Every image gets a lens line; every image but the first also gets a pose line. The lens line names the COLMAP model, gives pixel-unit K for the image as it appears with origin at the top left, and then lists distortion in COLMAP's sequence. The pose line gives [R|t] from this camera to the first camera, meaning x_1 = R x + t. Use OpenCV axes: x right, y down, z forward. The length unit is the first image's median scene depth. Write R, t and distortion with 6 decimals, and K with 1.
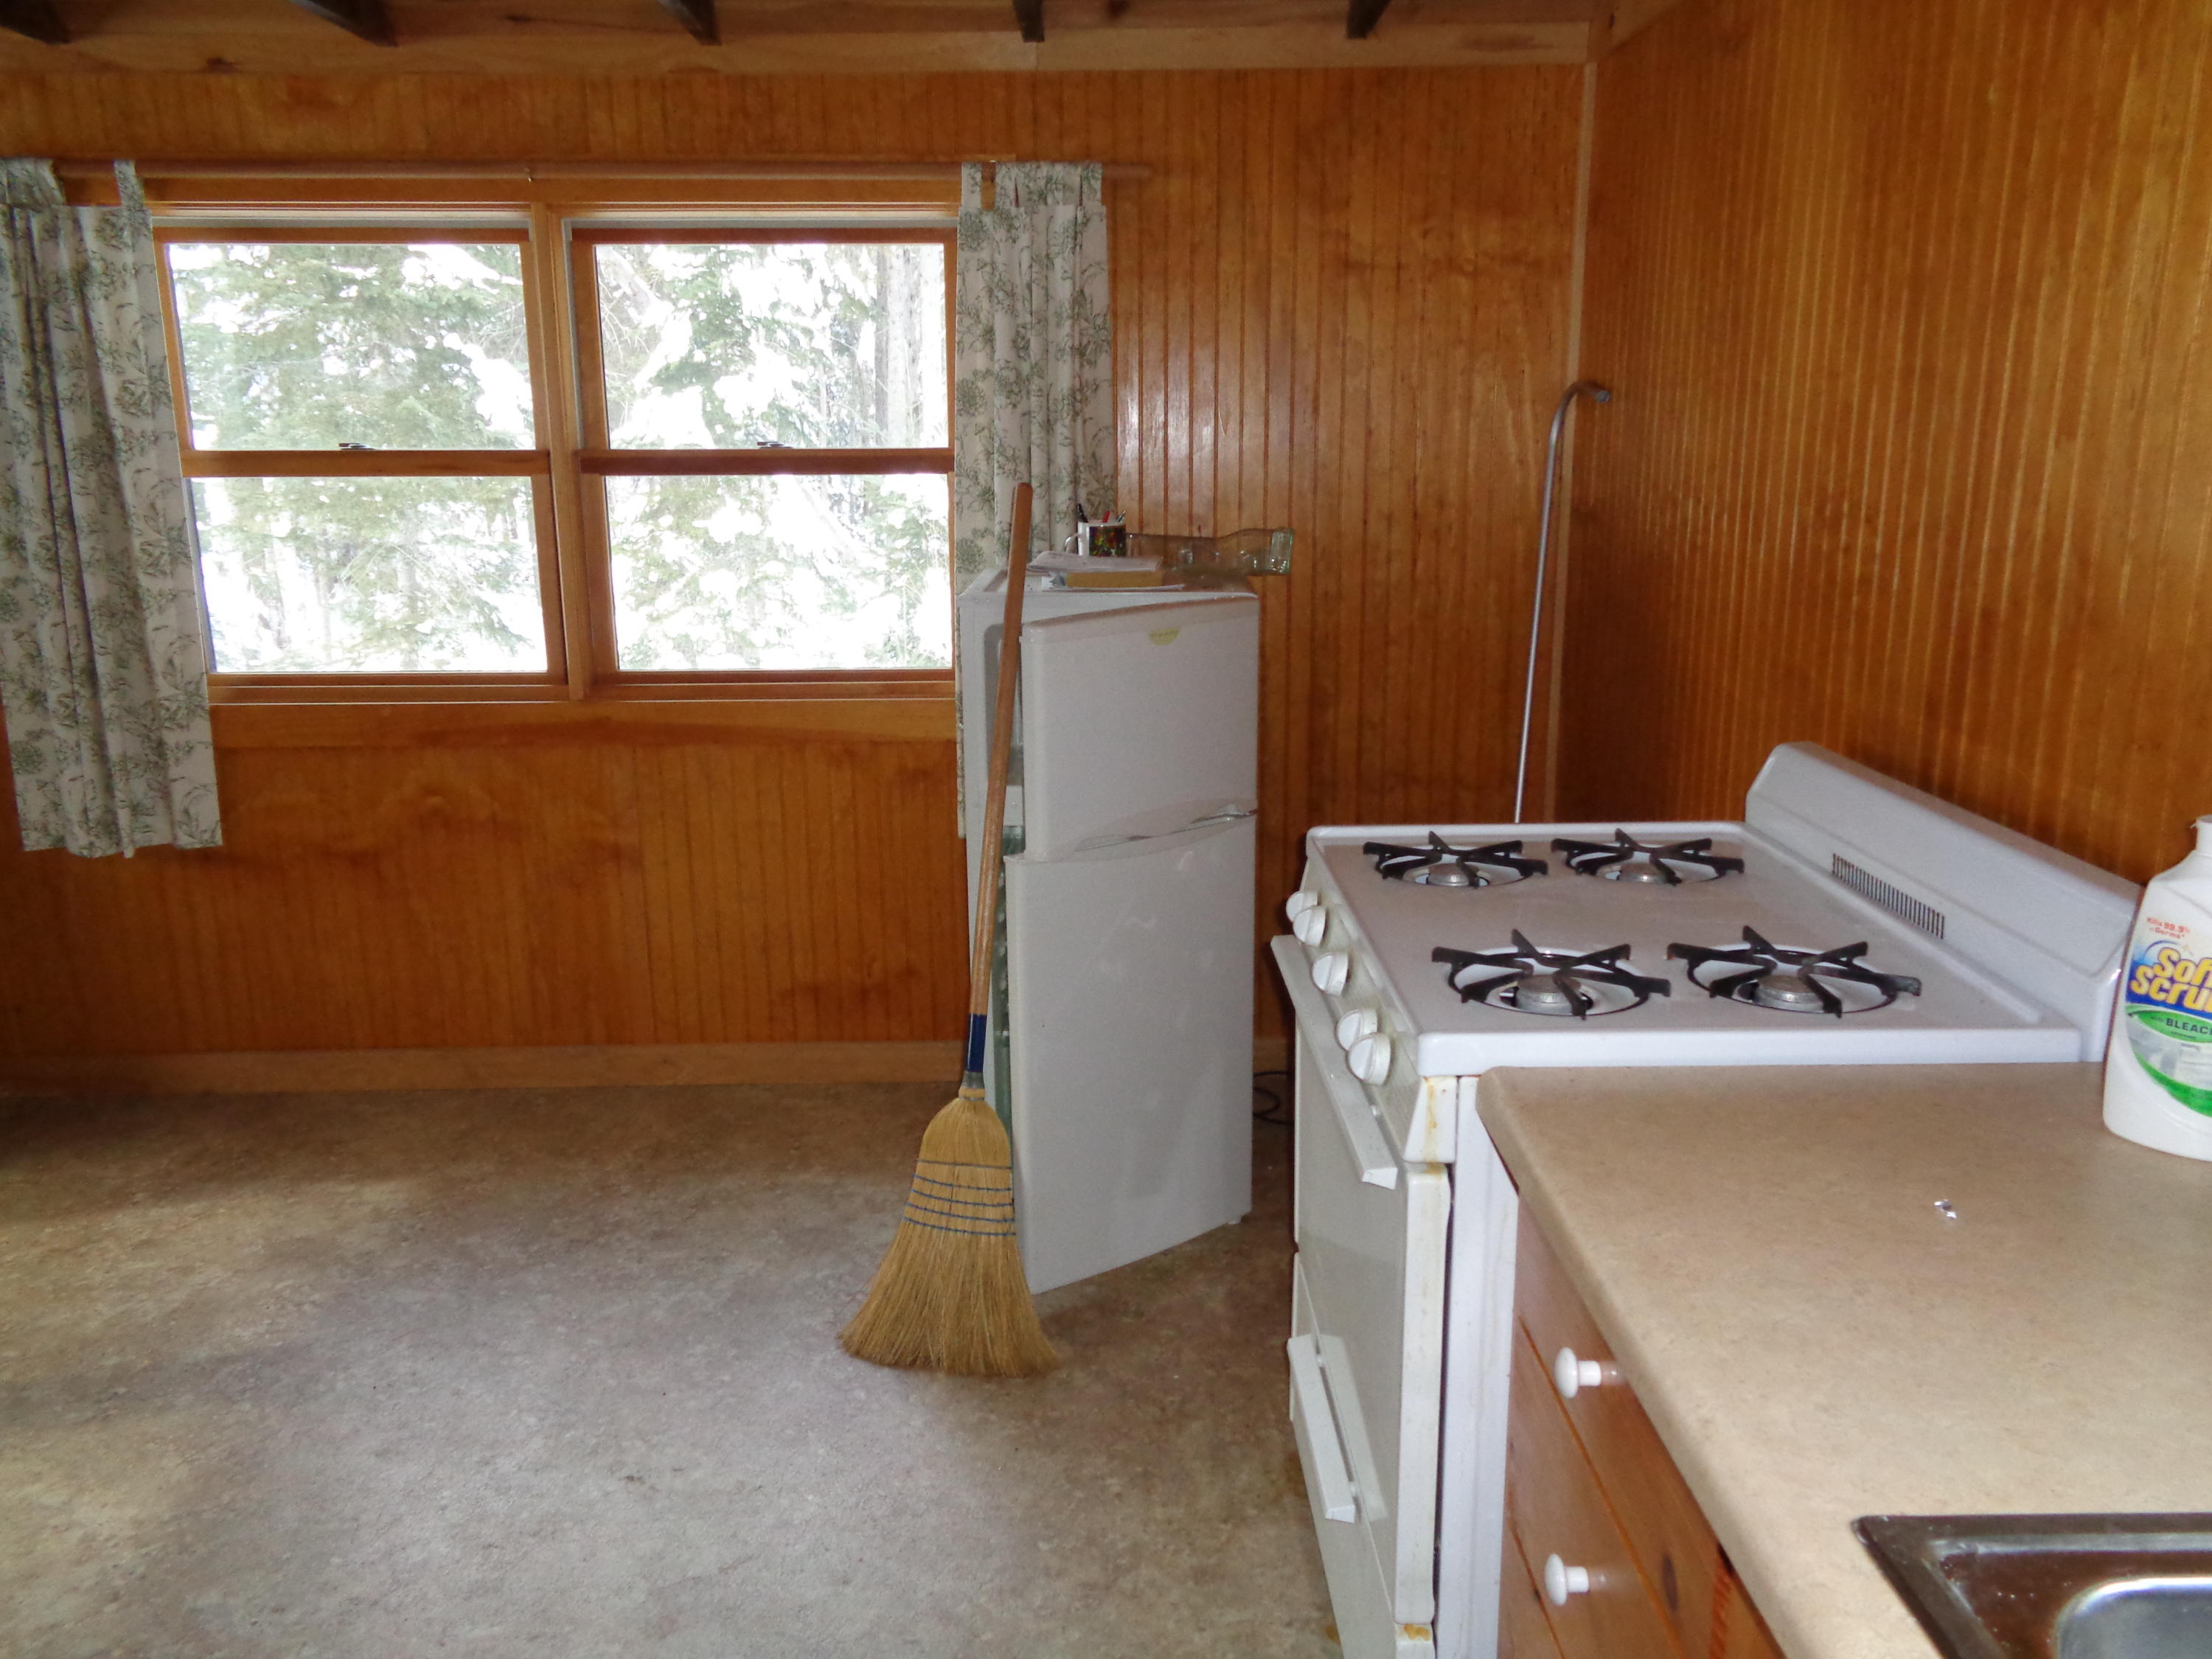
lens RADIAL K [[1669.6, 0, 1106.0], [0, 1669.6, 829.5], [0, 0, 1]] dist [0.012837, 0.002289]
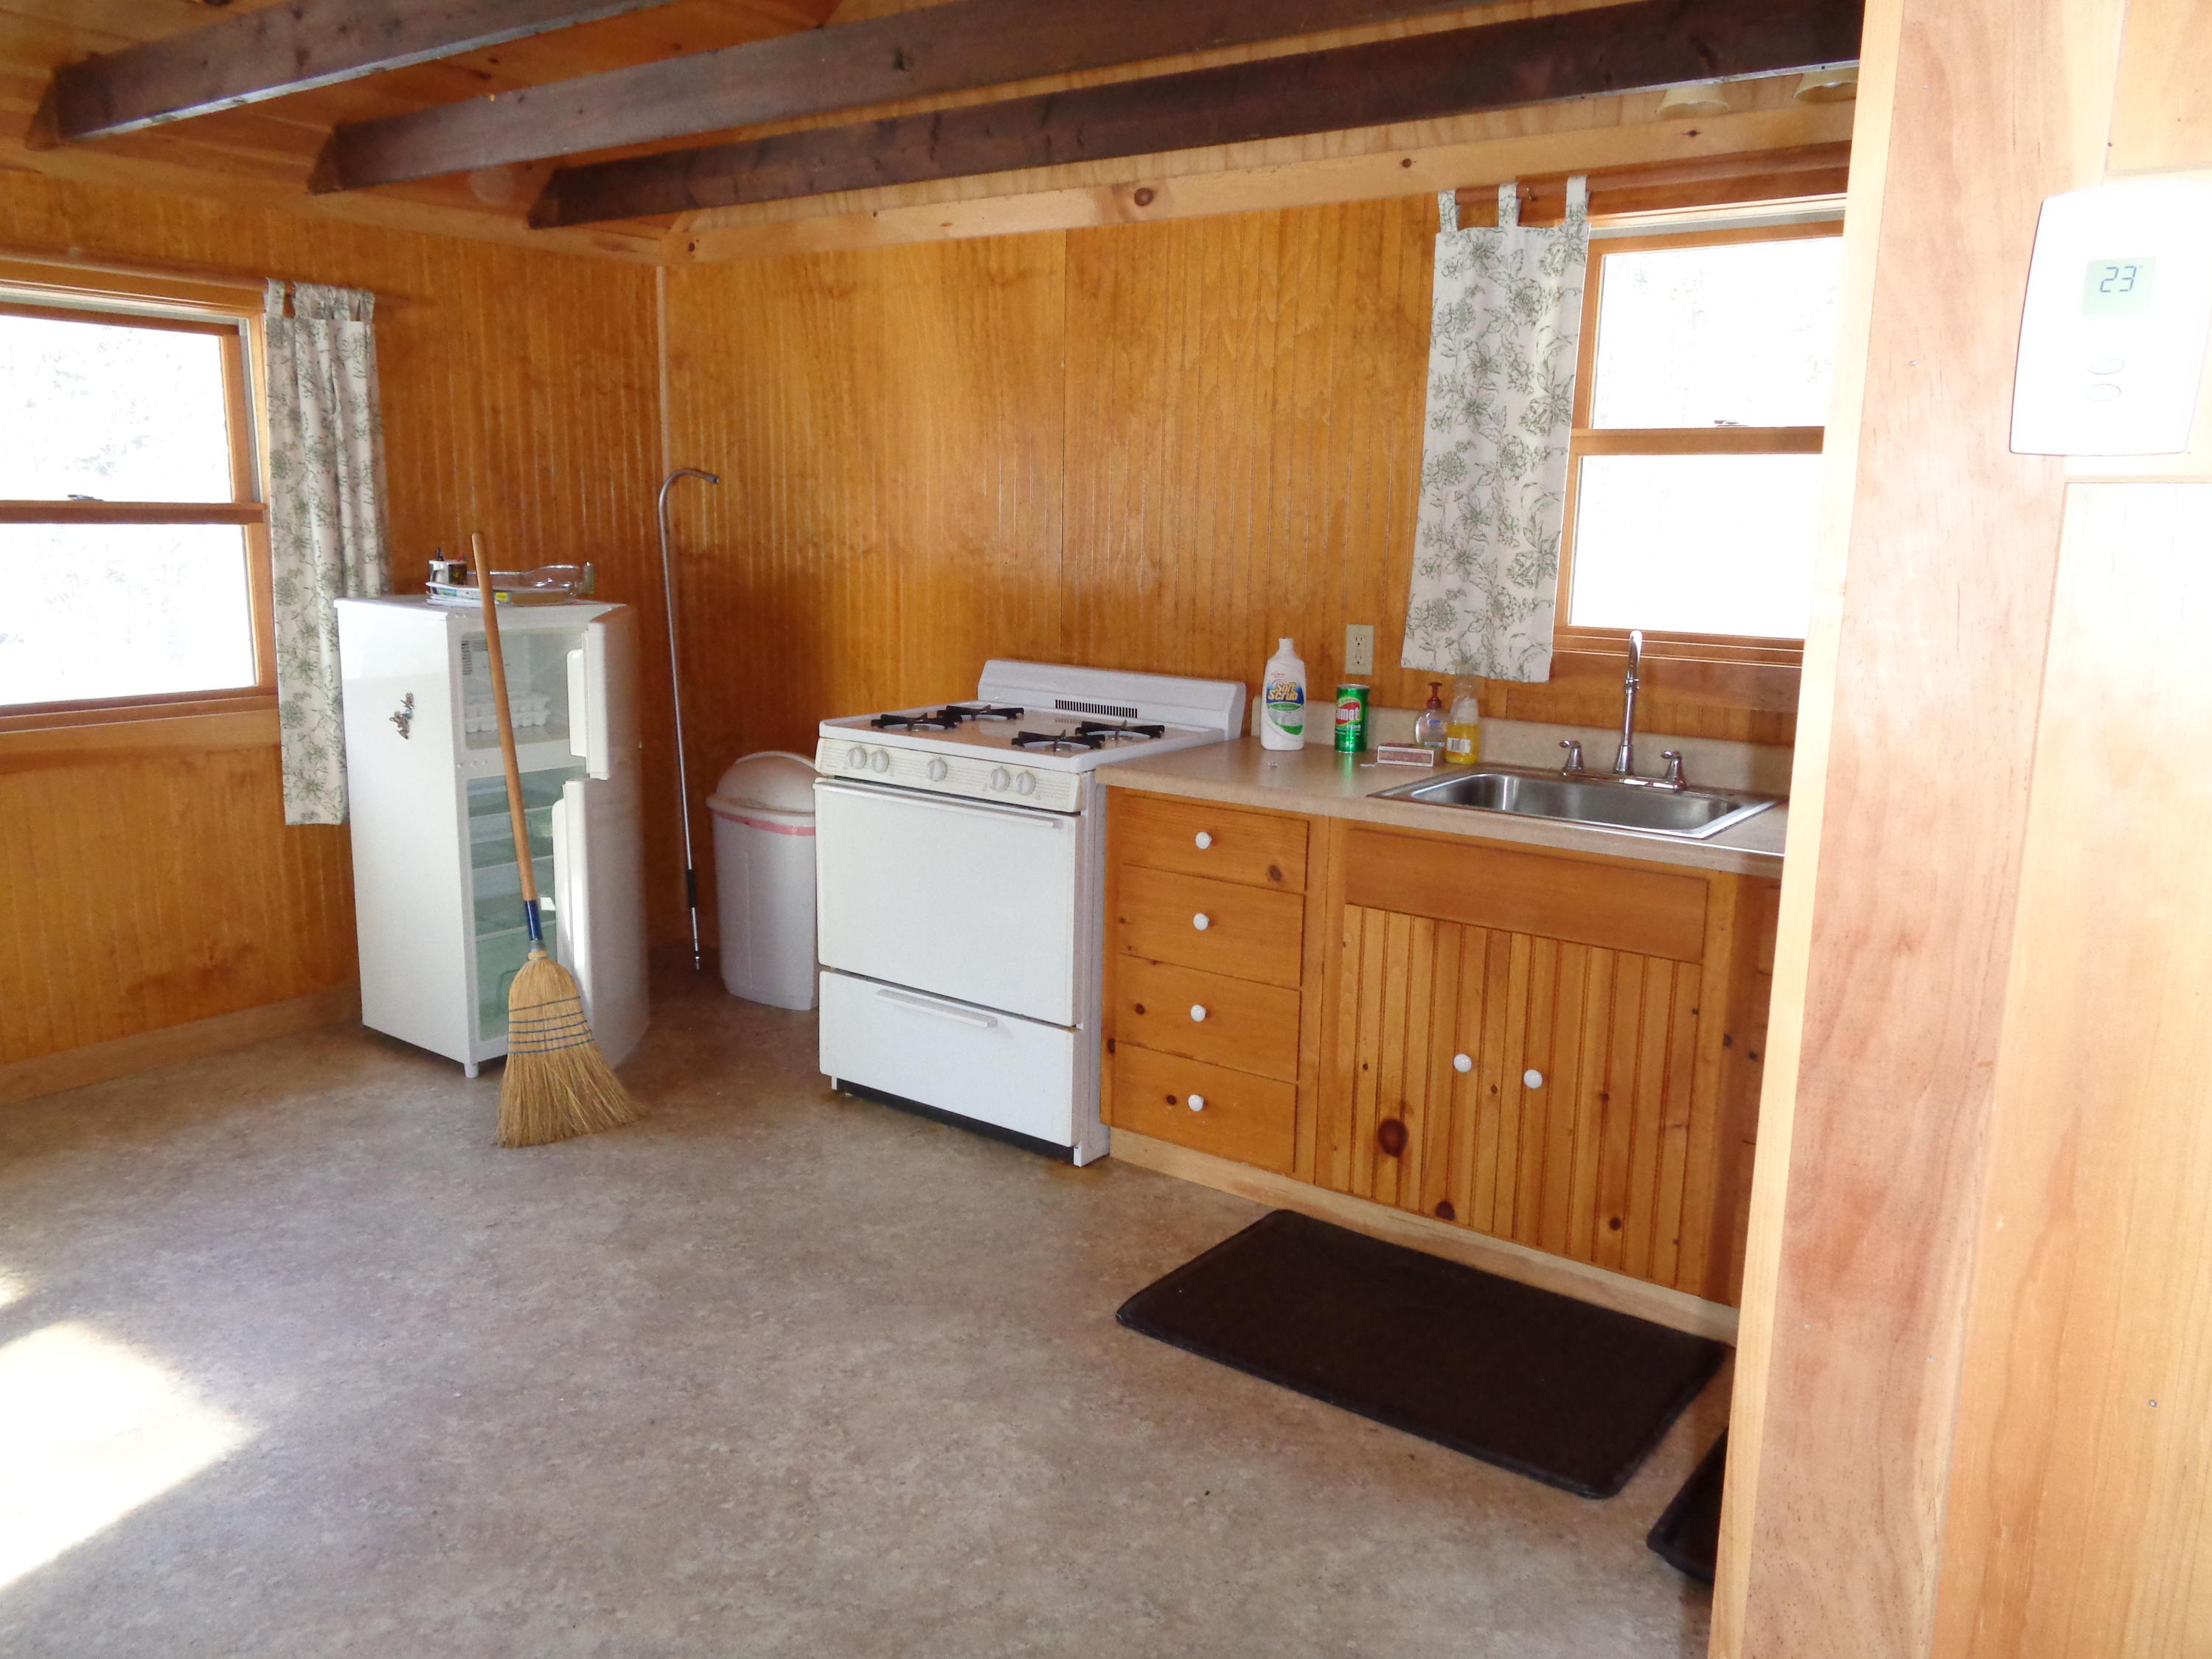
lens RADIAL K [[1662.2, 0, 1106.0], [0, 1662.2, 829.5], [0, 0, 1]] dist [0.002319, 0.005727]
pose [[0.607003, -0.133566, 0.783394, -0.721544], [0.163542, 0.985670, 0.041335, 0.059156], [-0.777689, 0.103027, 0.620149, -0.218183]]
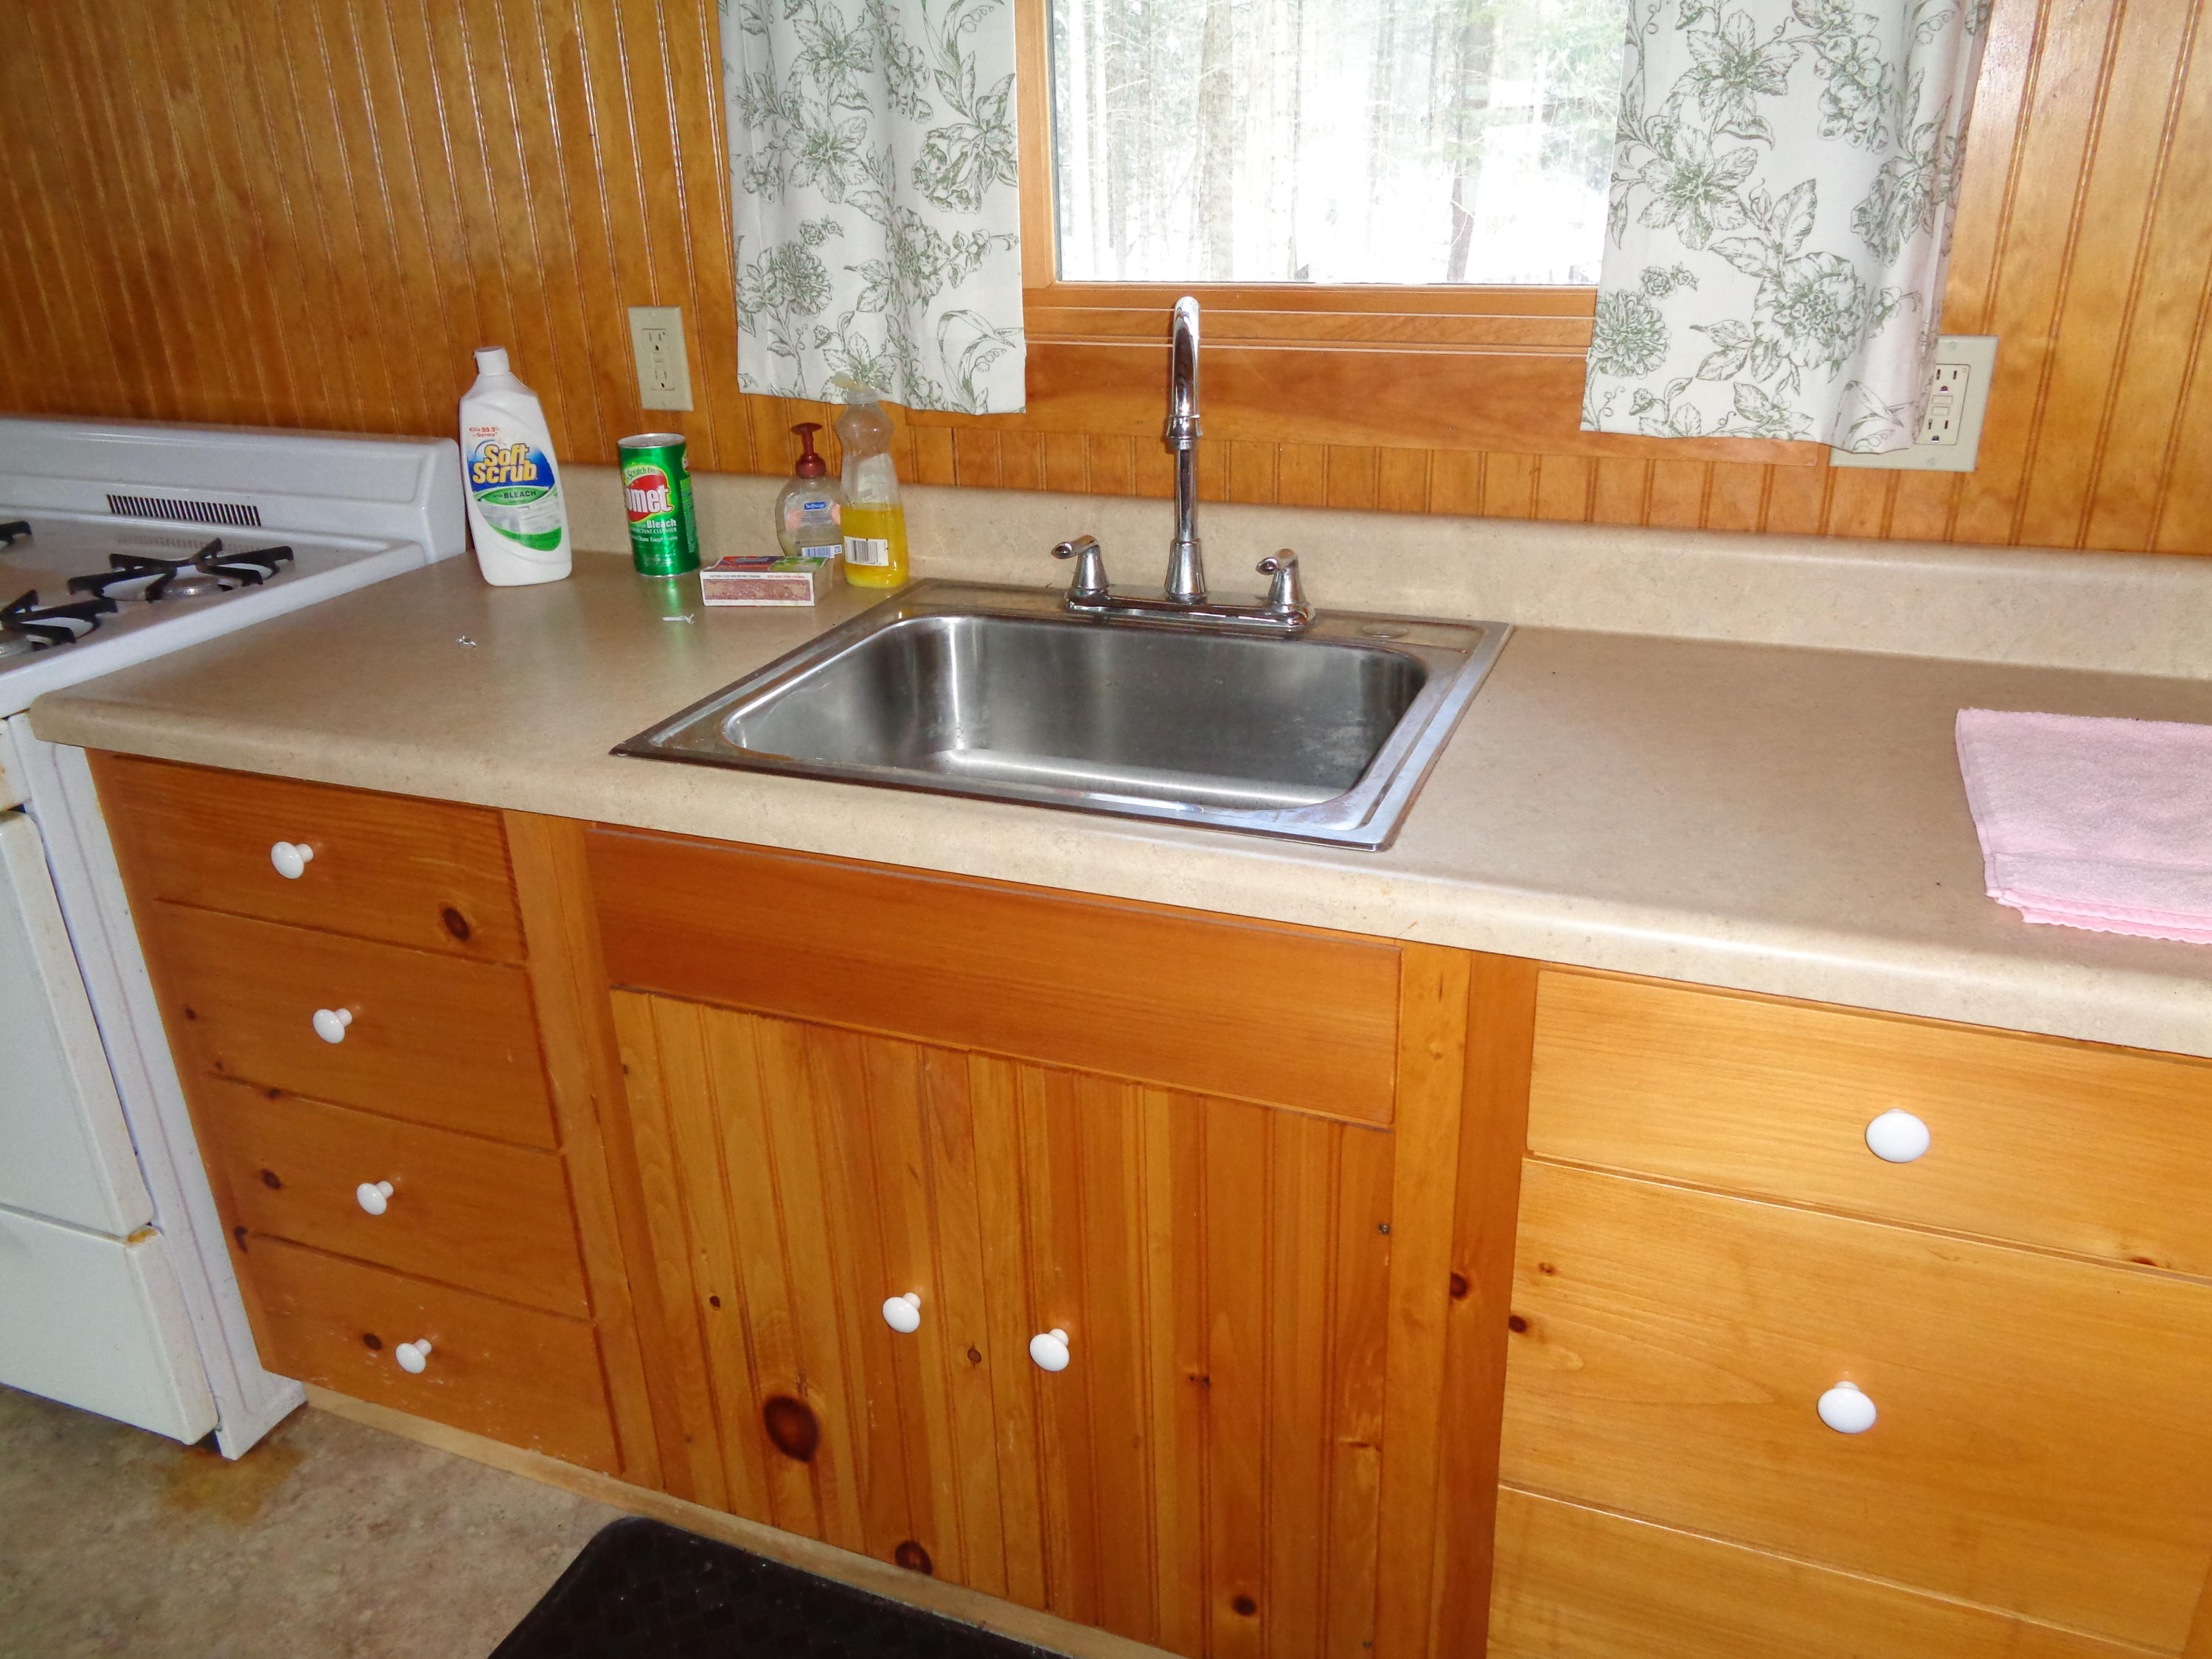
lens RADIAL K [[1682.6, 0, 1109.8], [0, 1682.6, 868.8], [0, 0, 1]] dist [-0.001595, 0.004843]
pose [[0.379438, -0.378716, 0.844157, -0.198588], [0.238145, 0.921623, 0.306427, 0.033867], [-0.894043, 0.084761, 0.439888, -0.033631]]
